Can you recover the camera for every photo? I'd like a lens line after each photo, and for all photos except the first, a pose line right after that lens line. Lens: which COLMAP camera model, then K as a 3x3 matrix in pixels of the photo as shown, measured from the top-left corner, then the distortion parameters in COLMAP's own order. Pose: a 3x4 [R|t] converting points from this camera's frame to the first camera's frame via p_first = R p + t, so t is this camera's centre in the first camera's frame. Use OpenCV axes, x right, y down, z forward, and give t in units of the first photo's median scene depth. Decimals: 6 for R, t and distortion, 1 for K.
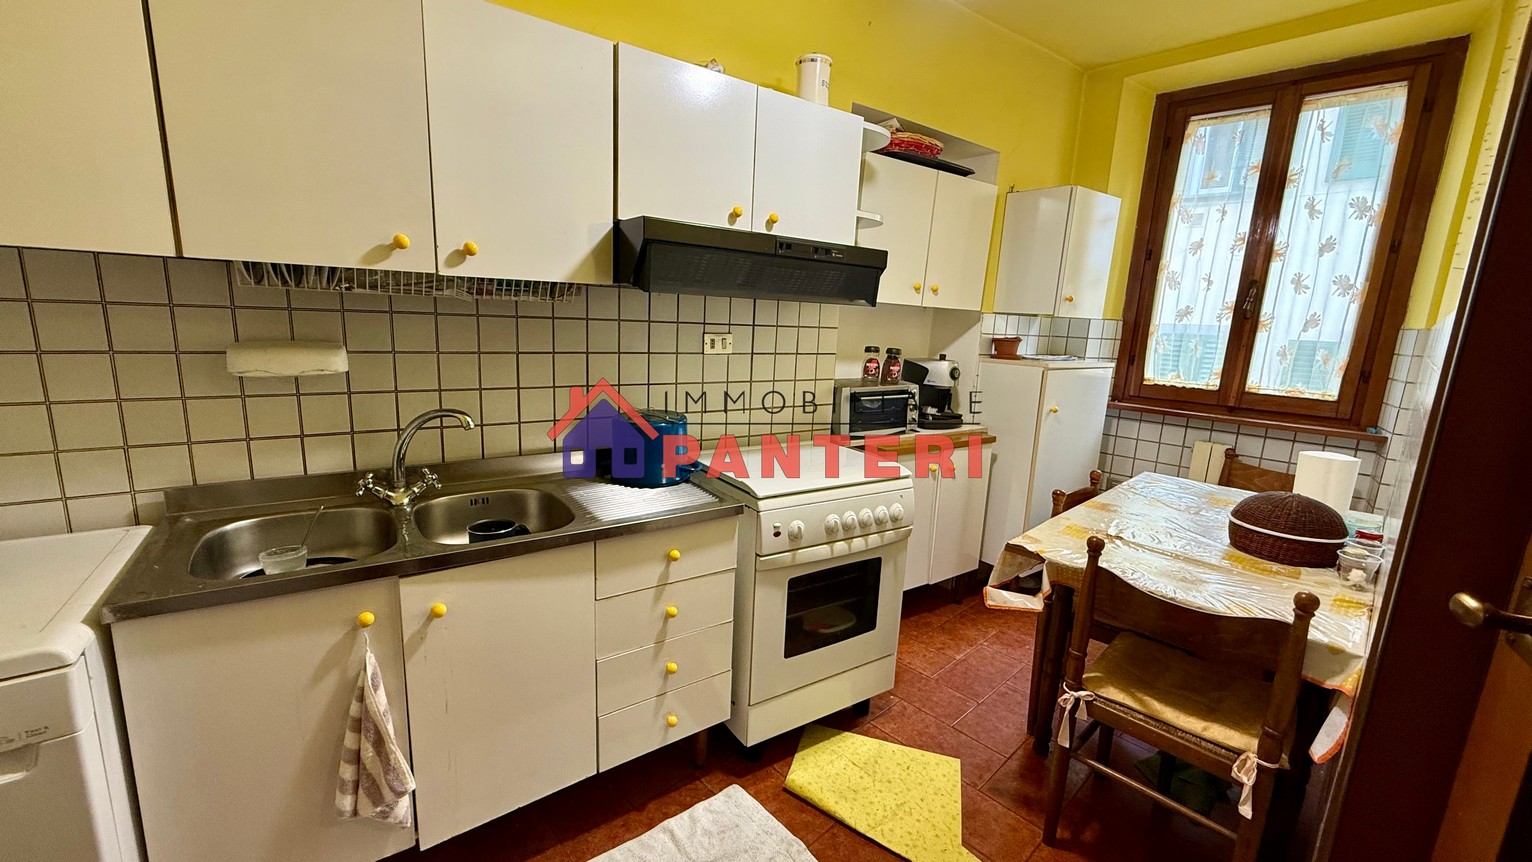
lens RADIAL K [[608.5, 0, 761.4], [0, 608.5, 431.0], [0, 0, 1]] dist [-0.001129, -0.000001]
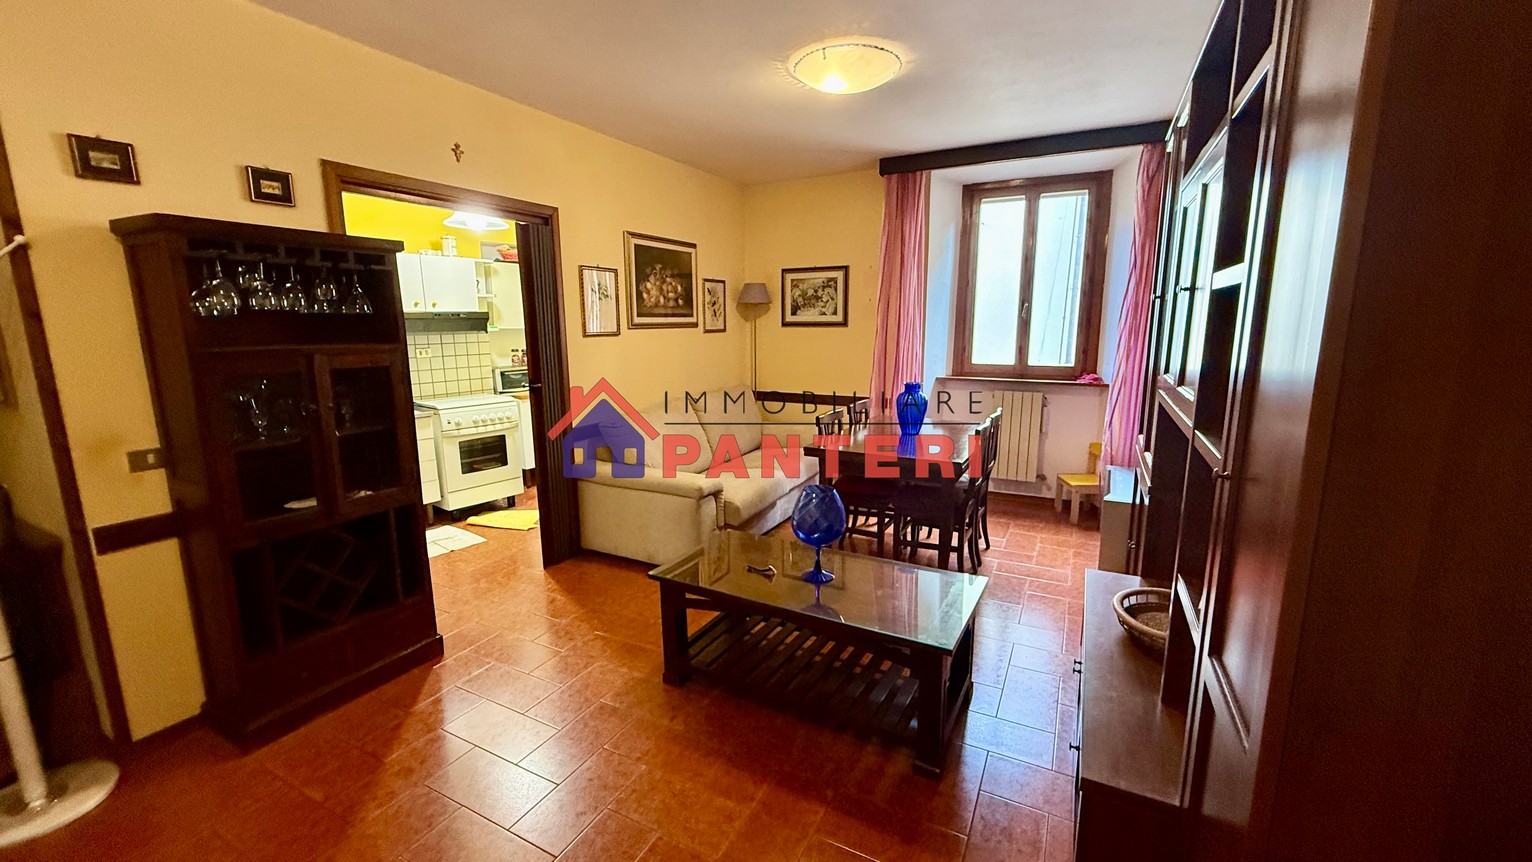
lens RADIAL K [[608.5, 0, 759.7], [0, 608.5, 430.8], [0, 0, 1]] dist [-0.001129, -0.000001]
pose [[0.947794, -0.112727, 0.298294, 0.497900], [0.112418, 0.993493, 0.018251, 0.296639], [-0.298410, 0.016236, 0.954300, -1.874048]]
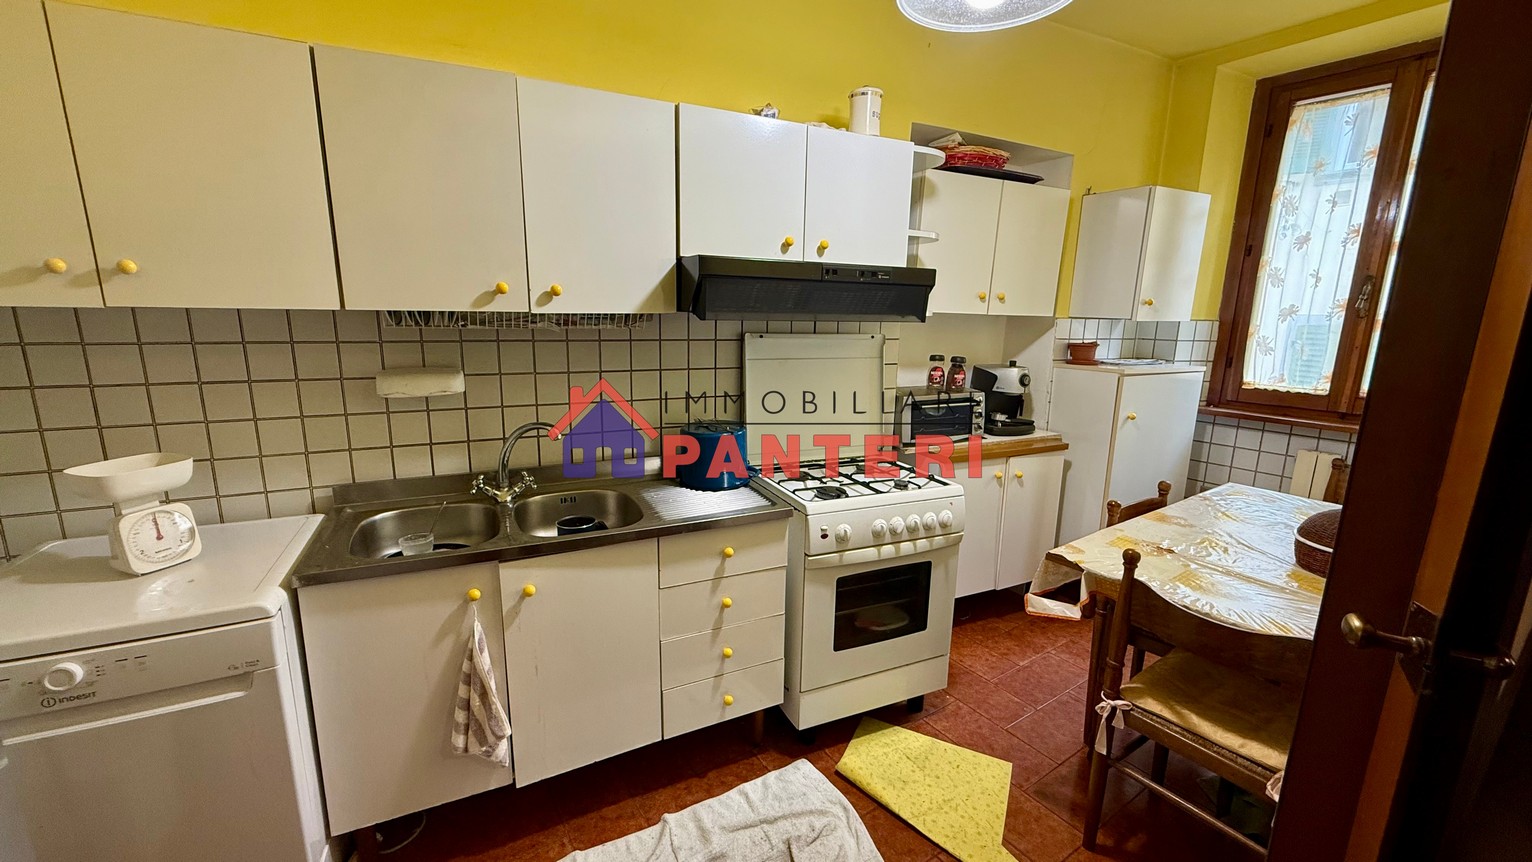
lens RADIAL K [[608.5, 0, 761.8], [0, 608.5, 430.6], [0, 0, 1]] dist [-0.001129, -0.000001]
pose [[0.986898, 0.004727, -0.161275, 0.087219], [-0.004186, 0.999984, 0.003696, -0.022551], [0.161290, -0.002972, 0.986903, -0.089094]]
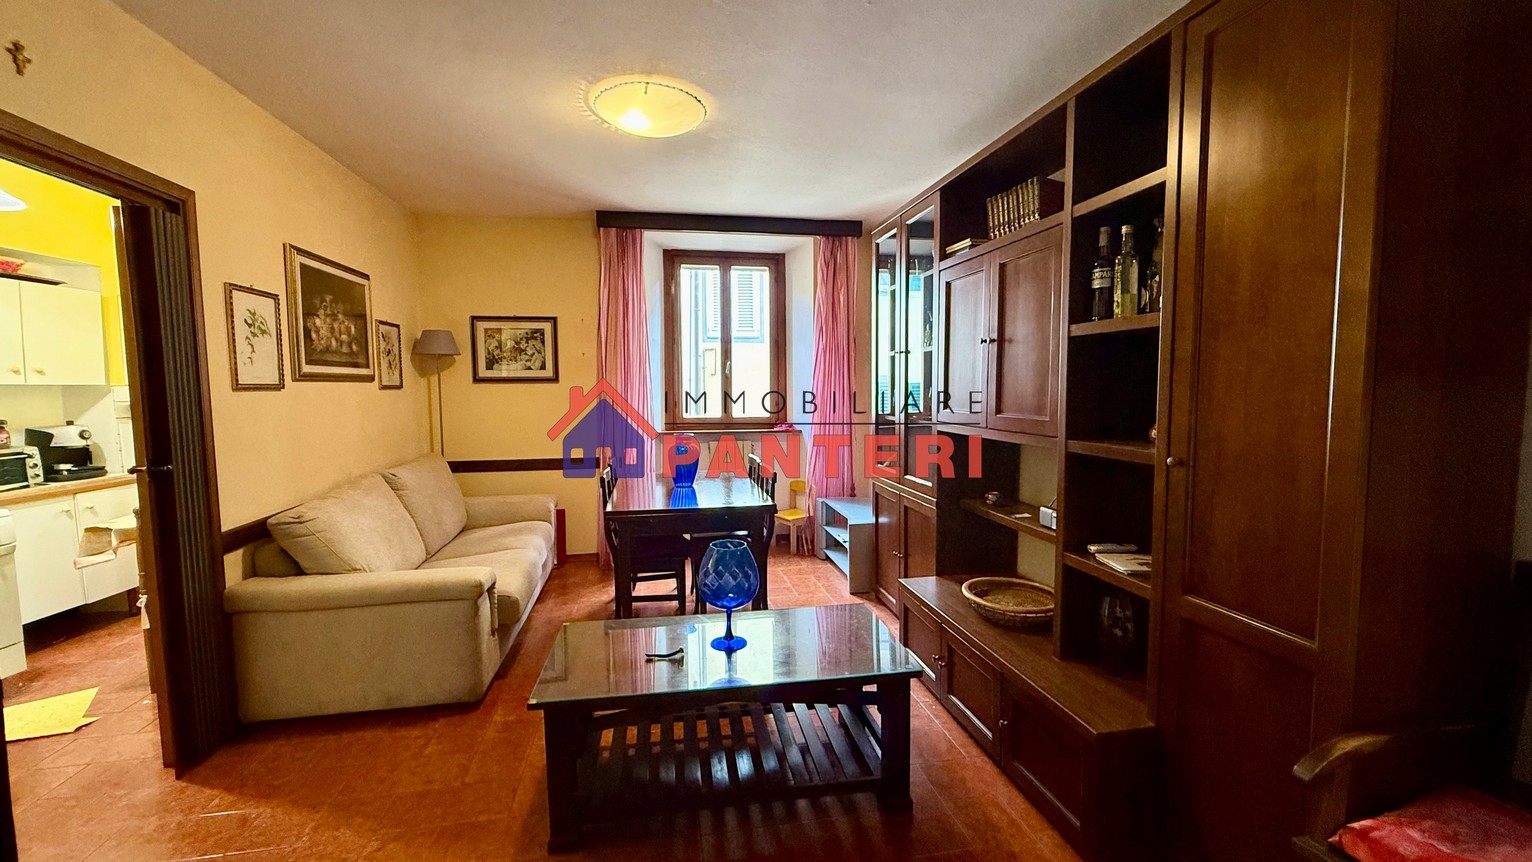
lens RADIAL K [[608.5, 0, 760.7], [0, 608.5, 430.8], [0, 0, 1]] dist [-0.001129, -0.000001]
pose [[0.546767, -0.117272, 0.829031, 0.064813], [0.188814, 0.981908, 0.014370, 0.236469], [-0.815717, 0.148676, 0.559017, -1.394194]]
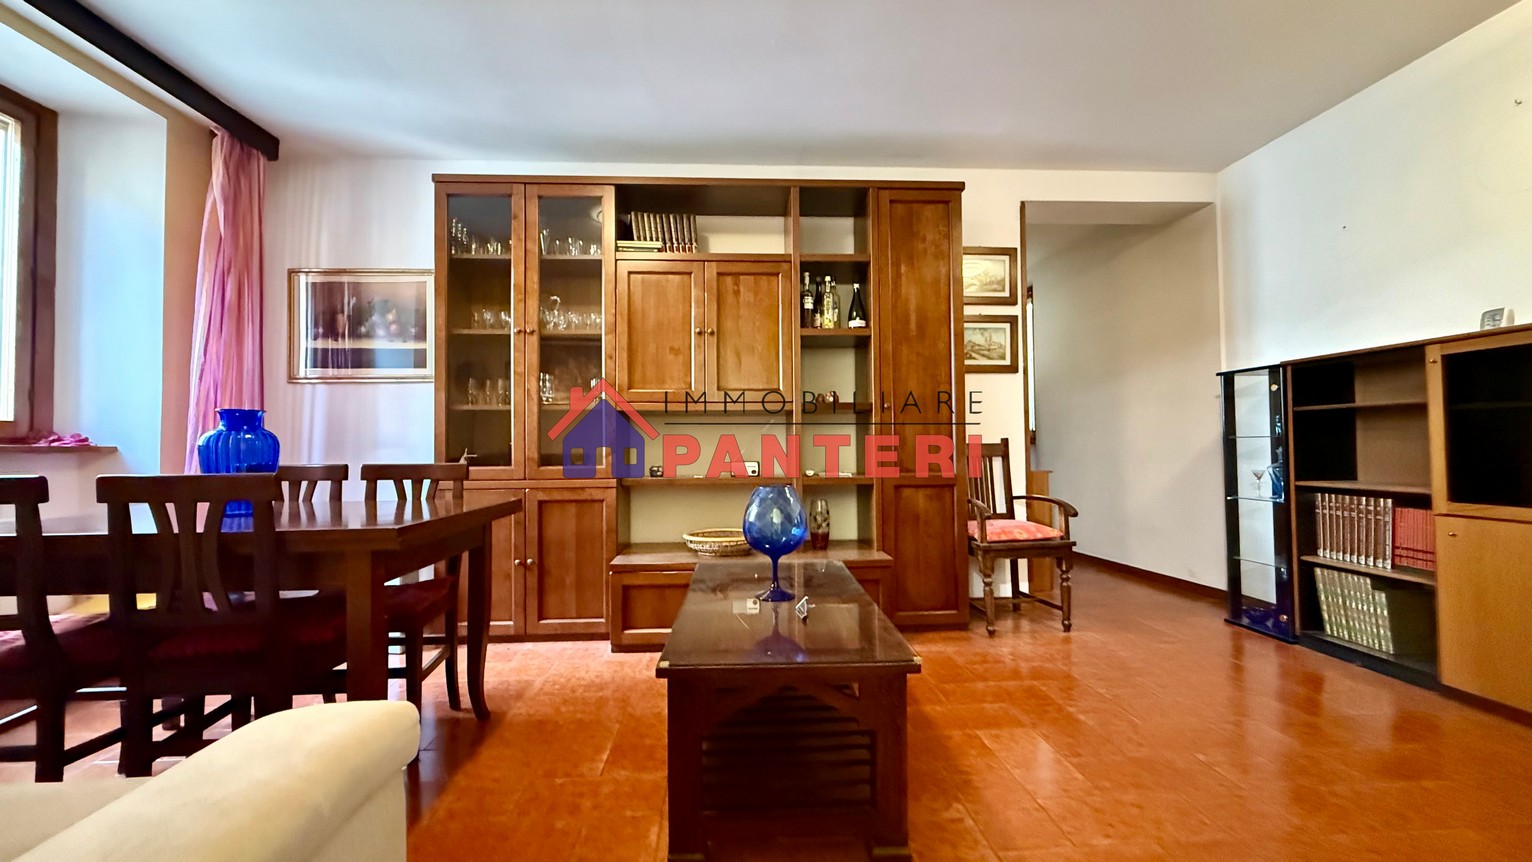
lens RADIAL K [[608.5, 0, 757.2], [0, 608.5, 430.6], [0, 0, 1]] dist [-0.001129, -0.000001]
pose [[-0.758470, -0.026642, 0.651163, 0.290056], [0.091383, 0.984945, 0.146741, 0.187575], [-0.645269, 0.170804, -0.744617, 0.235969]]
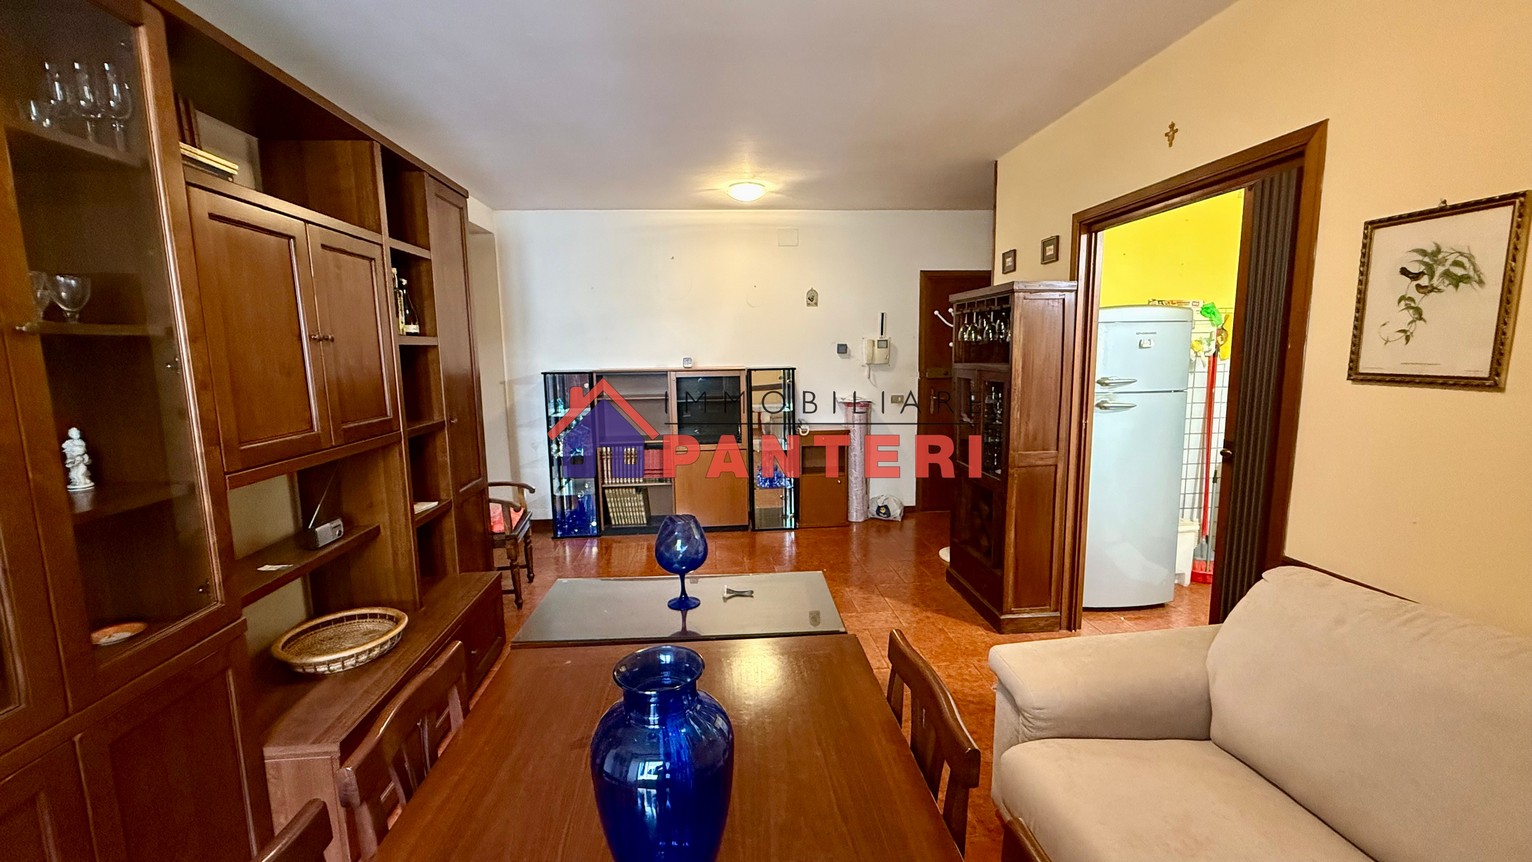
lens RADIAL K [[608.5, 0, 762.0], [0, 608.5, 431.1], [0, 0, 1]] dist [-0.001129, -0.000001]
pose [[-0.623704, 0.066245, -0.778849, 1.968504], [-0.157503, 0.965314, 0.208234, -0.050434], [0.765628, 0.252547, -0.591636, 0.289374]]
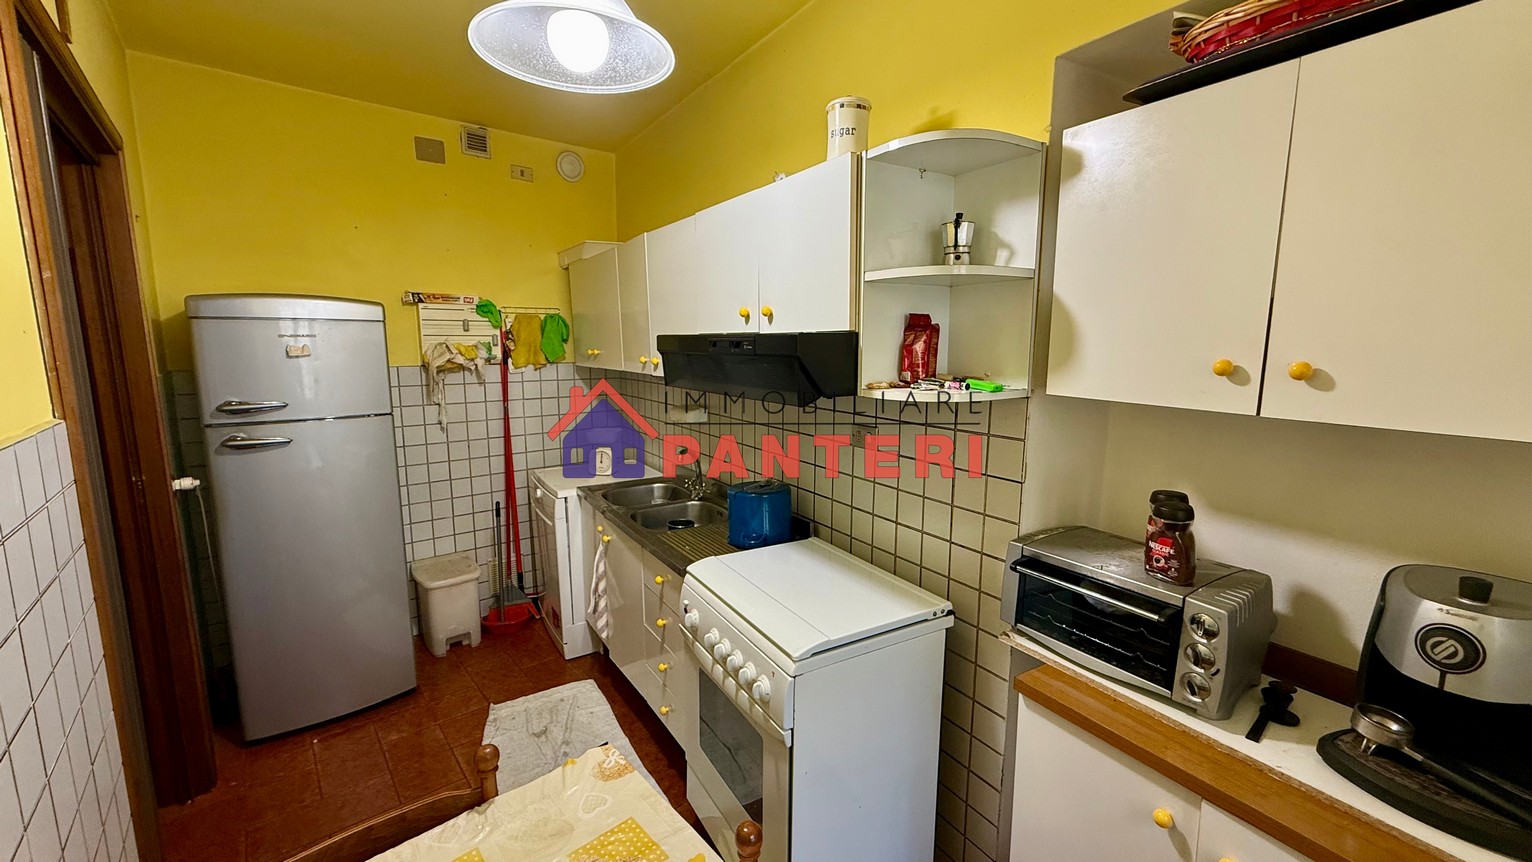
lens RADIAL K [[608.5, 0, 762.9], [0, 608.5, 433.6], [0, 0, 1]] dist [-0.001129, -0.000001]
pose [[-0.051711, 0.105323, -0.993093, 1.011985], [-0.189098, 0.975401, 0.113293, -0.271309], [0.980596, 0.193650, -0.030522, 1.069288]]
